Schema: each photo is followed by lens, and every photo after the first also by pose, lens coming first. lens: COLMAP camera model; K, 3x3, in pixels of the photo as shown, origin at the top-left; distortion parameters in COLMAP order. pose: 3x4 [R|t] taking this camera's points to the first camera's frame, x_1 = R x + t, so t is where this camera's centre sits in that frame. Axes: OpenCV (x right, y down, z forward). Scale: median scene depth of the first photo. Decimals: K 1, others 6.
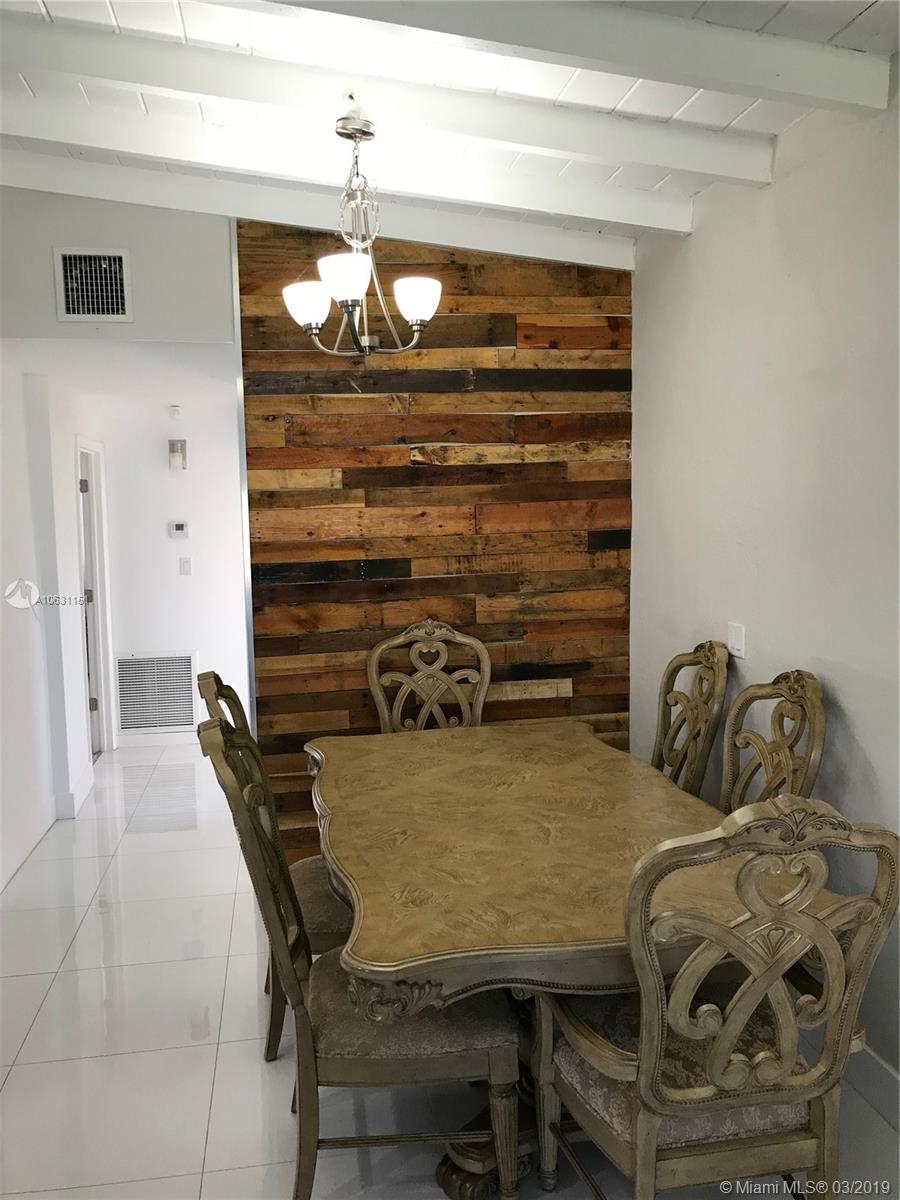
lens RADIAL K [[974.3, 0, 450.5], [0, 974.3, 597.0], [0, 0, 1]] dist [0.052884, -0.045817]
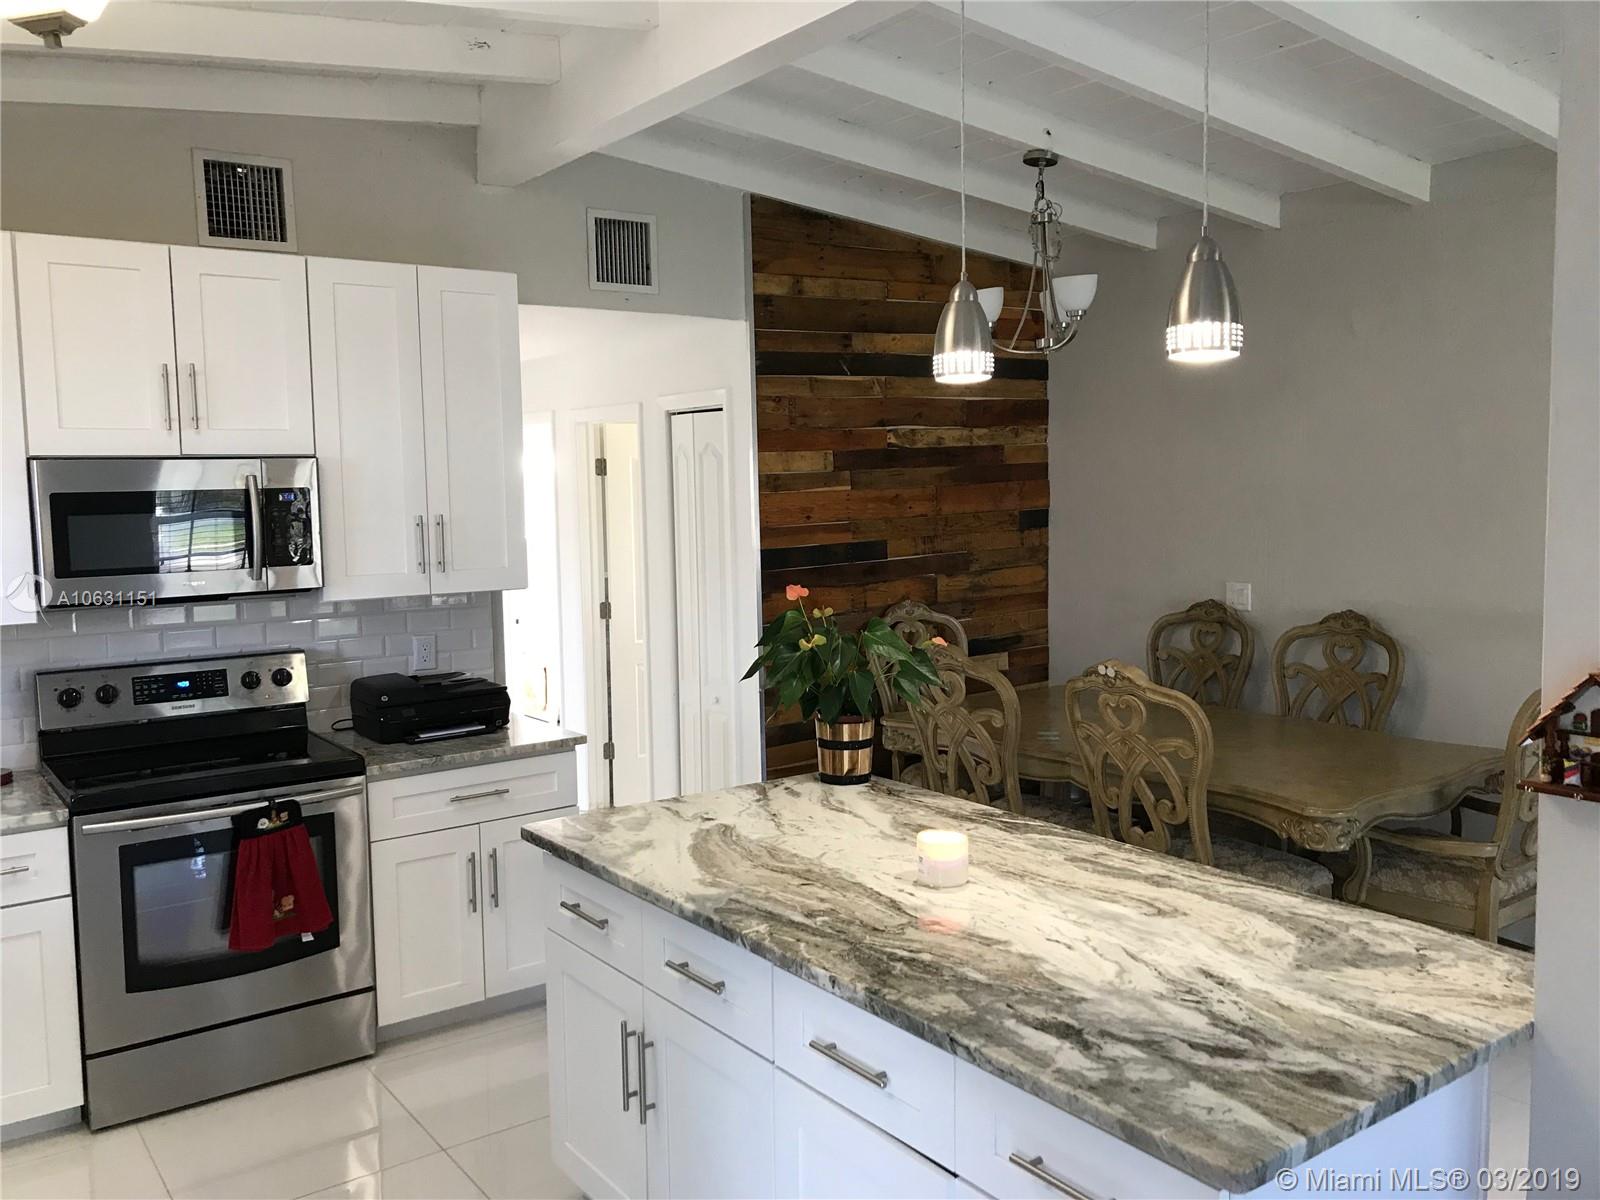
lens RADIAL K [[1299.1, 0, 789.1], [0, 1299.1, 598.6], [0, 0, 1]] dist [0.052884, -0.045817]
pose [[0.894262, -0.043054, 0.445468, -0.727906], [0.047401, 0.998875, 0.001384, 0.013584], [-0.445026, 0.019878, 0.895297, -0.152823]]
